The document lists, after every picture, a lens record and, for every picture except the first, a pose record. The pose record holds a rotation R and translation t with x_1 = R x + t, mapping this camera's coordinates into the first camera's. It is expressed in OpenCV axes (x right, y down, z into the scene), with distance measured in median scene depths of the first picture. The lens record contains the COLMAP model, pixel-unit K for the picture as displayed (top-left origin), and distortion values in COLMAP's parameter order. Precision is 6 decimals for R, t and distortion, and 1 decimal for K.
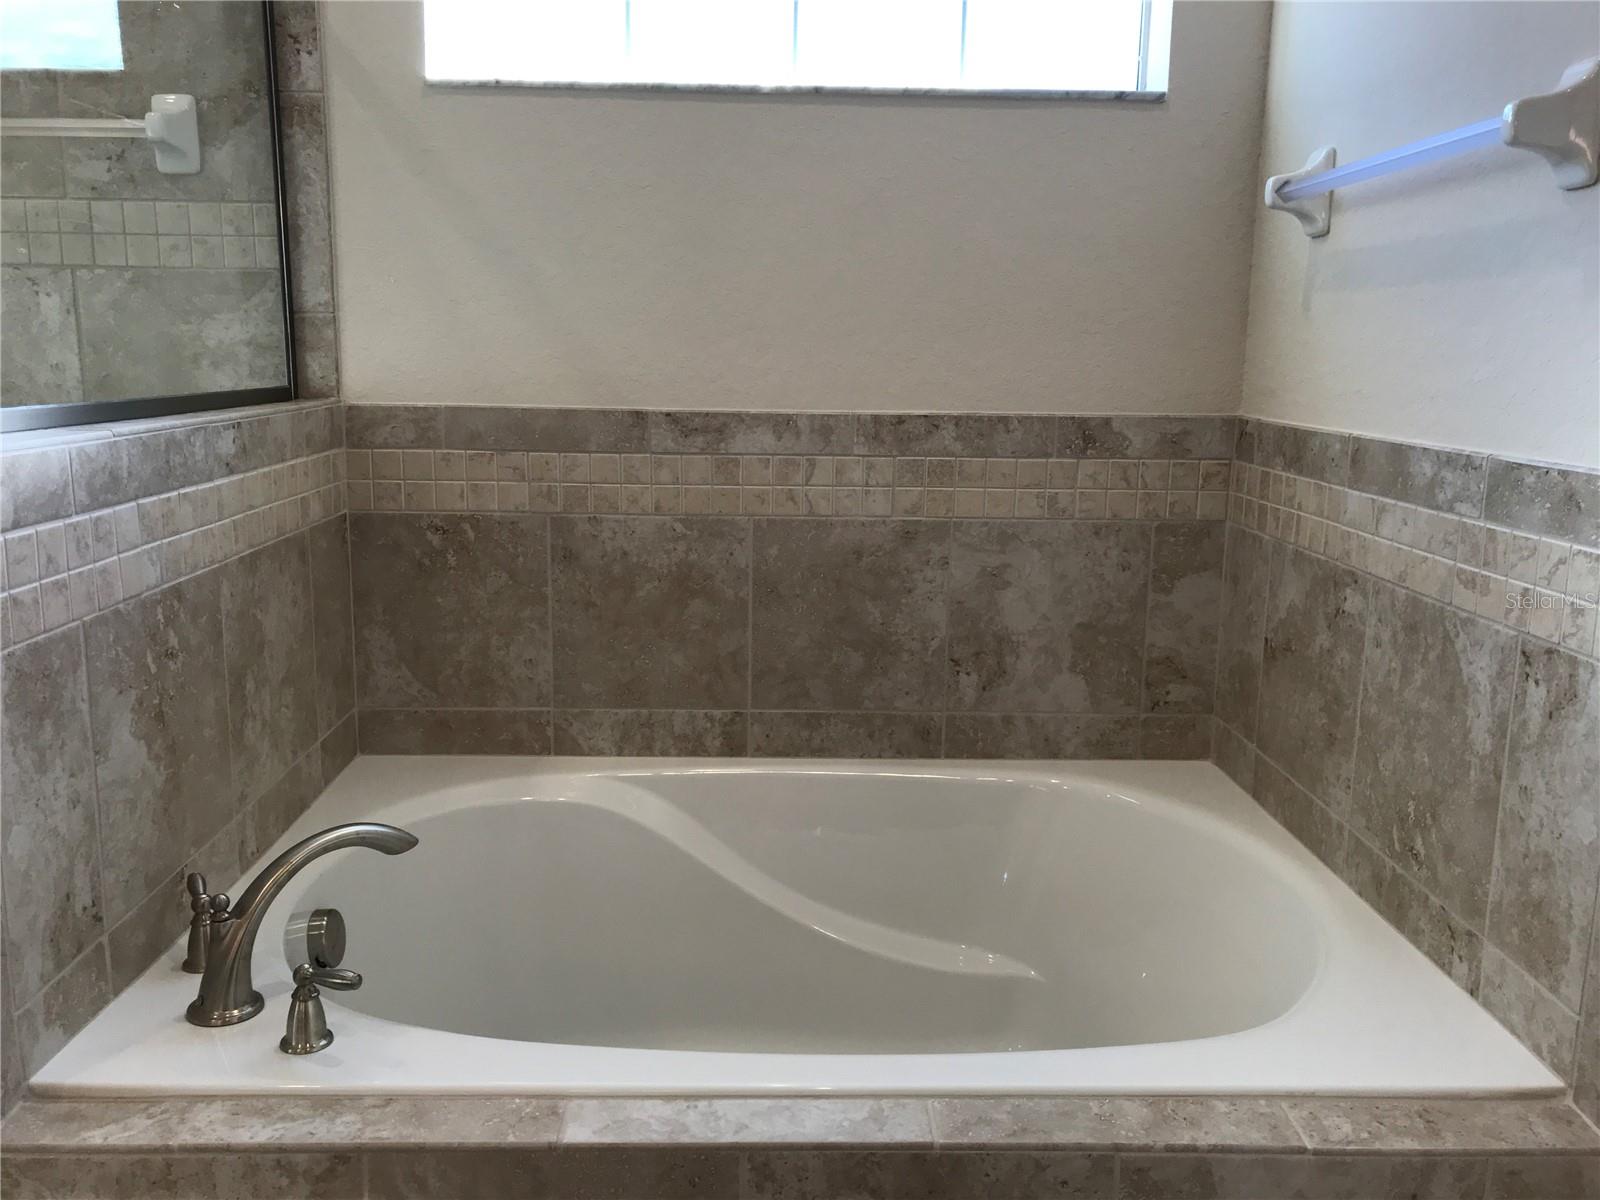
lens RADIAL K [[1304.2, 0, 790.0], [0, 1304.2, 591.7], [0, 0, 1]] dist [0.061814, -0.107796]
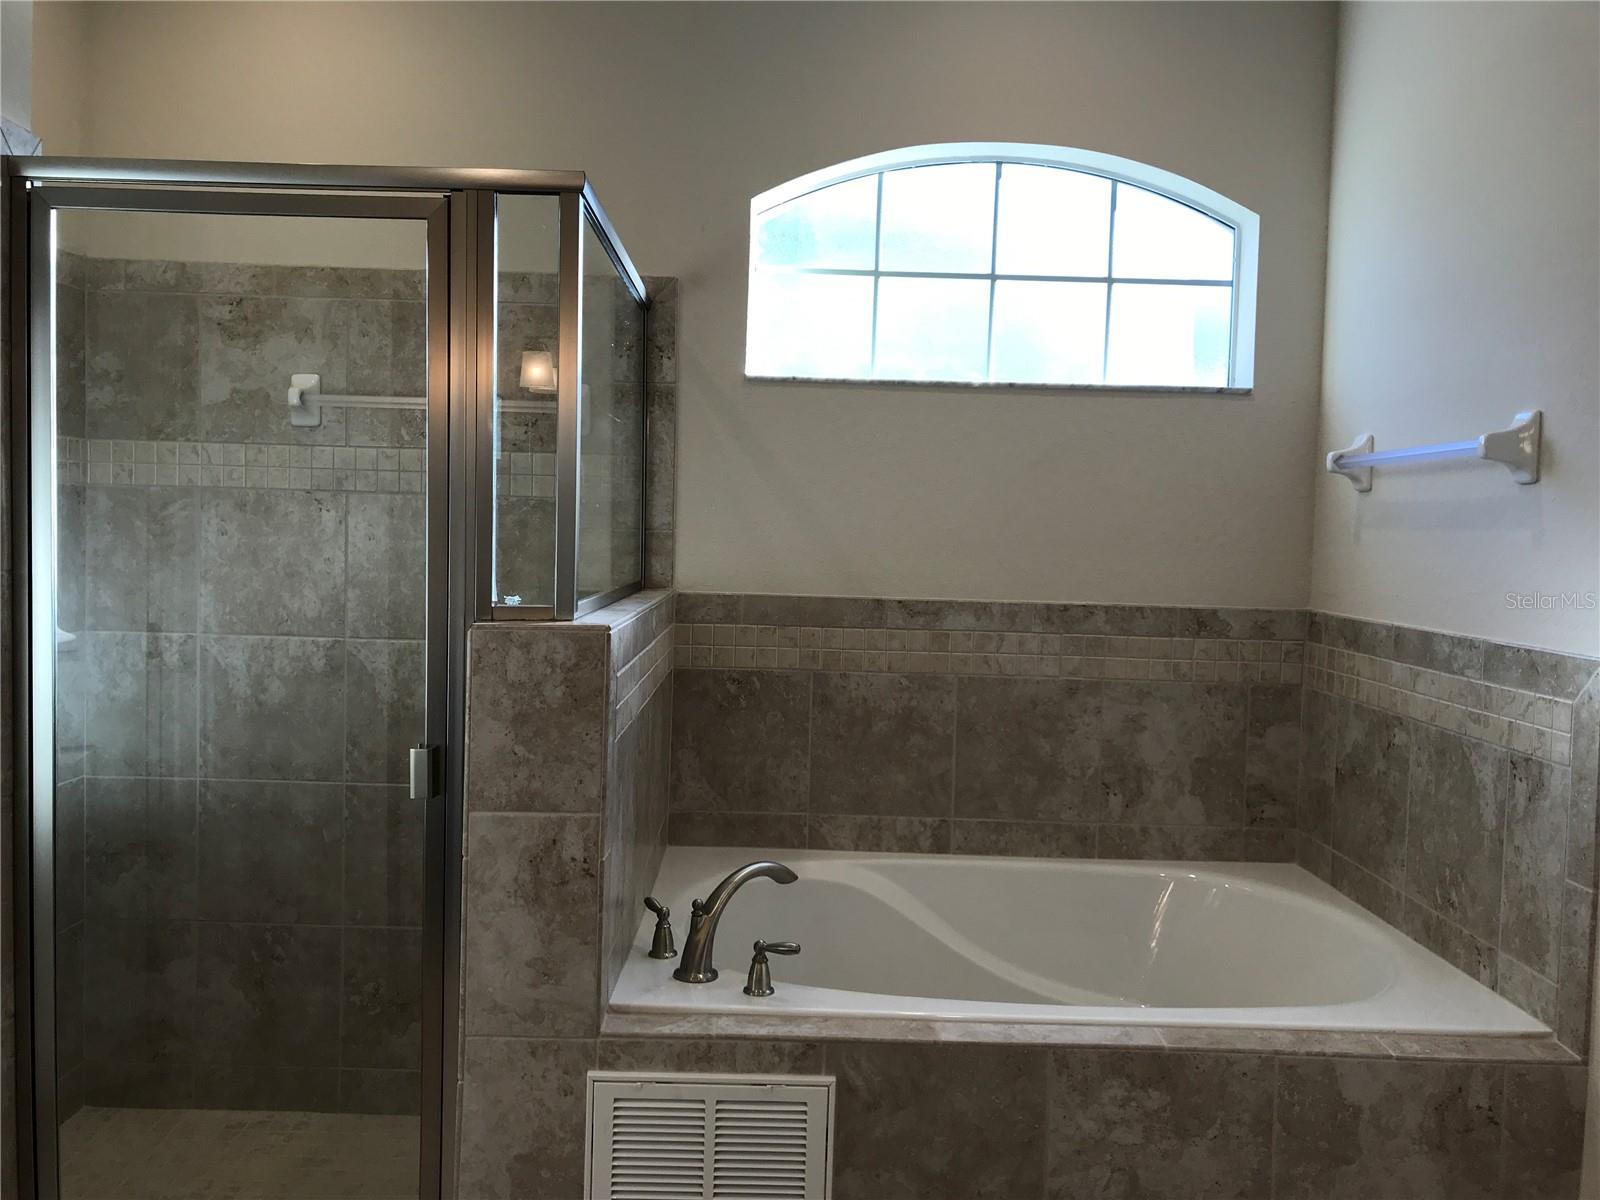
lens RADIAL K [[1292.5, 0, 793.1], [0, 1292.5, 585.8], [0, 0, 1]] dist [0.050328, -0.076122]
pose [[0.999687, 0.014695, -0.020240, -0.189214], [-0.017359, 0.990214, -0.138476, 0.044620], [0.018007, 0.138784, 0.990159, -0.404235]]
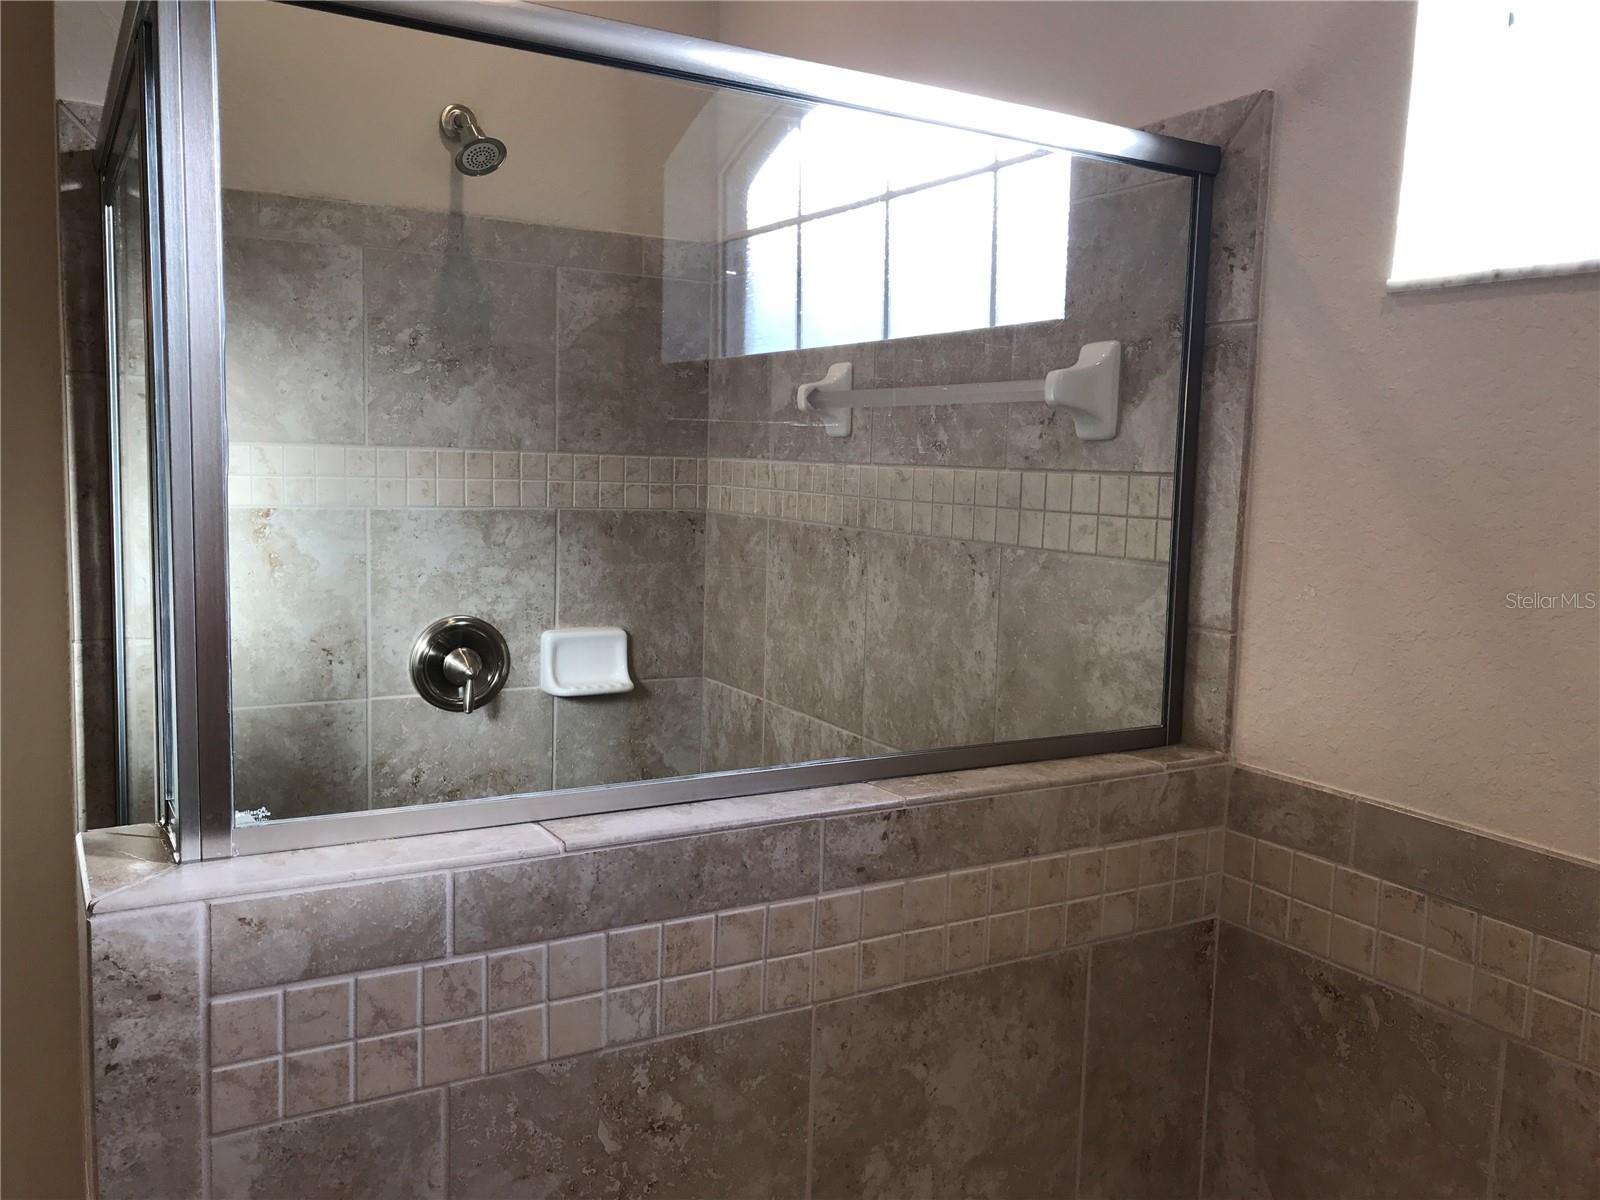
lens RADIAL K [[1292.5, 0, 793.1], [0, 1292.5, 585.8], [0, 0, 1]] dist [0.050328, -0.076122]
pose [[0.471993, 0.088540, -0.877145, 0.138796], [-0.181245, 0.983436, 0.001741, -0.199447], [0.862770, 0.158157, 0.480222, 0.483650]]
